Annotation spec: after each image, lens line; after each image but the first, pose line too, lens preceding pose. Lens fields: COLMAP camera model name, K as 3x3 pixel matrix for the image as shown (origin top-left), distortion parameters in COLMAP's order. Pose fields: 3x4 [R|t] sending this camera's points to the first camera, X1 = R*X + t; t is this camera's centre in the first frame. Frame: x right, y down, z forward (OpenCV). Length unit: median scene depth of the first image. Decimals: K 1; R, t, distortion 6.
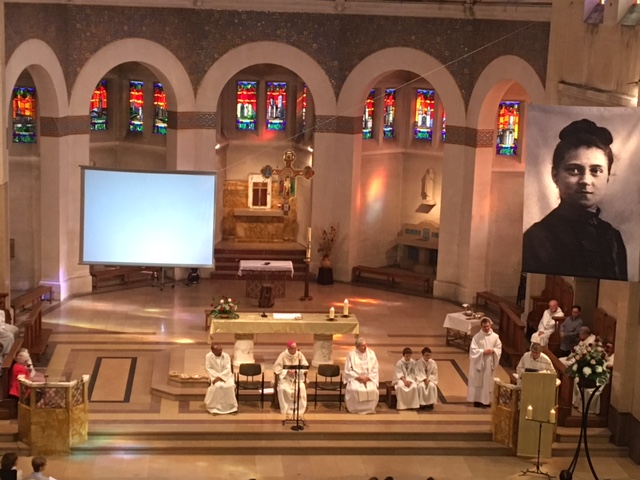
lens RADIAL K [[1207.7, 0, 307.6], [0, 1207.7, 240.6], [0, 0, 1]] dist [0.074794, 0.000000]
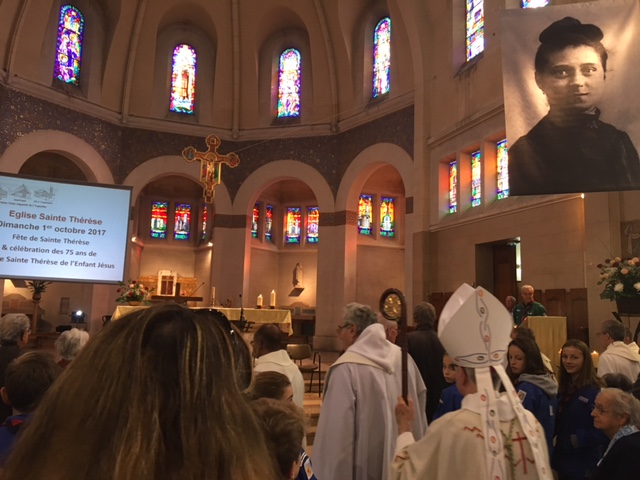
lens RADIAL K [[538.1, 0, 319.8], [0, 538.1, 236.5], [0, 0, 1]] dist [0.070183, -0.101438]
pose [[0.968554, 0.025828, 0.247461, -0.030851], [0.053271, 0.950006, -0.307655, 0.115231], [-0.243035, 0.311163, 0.918755, 0.494932]]
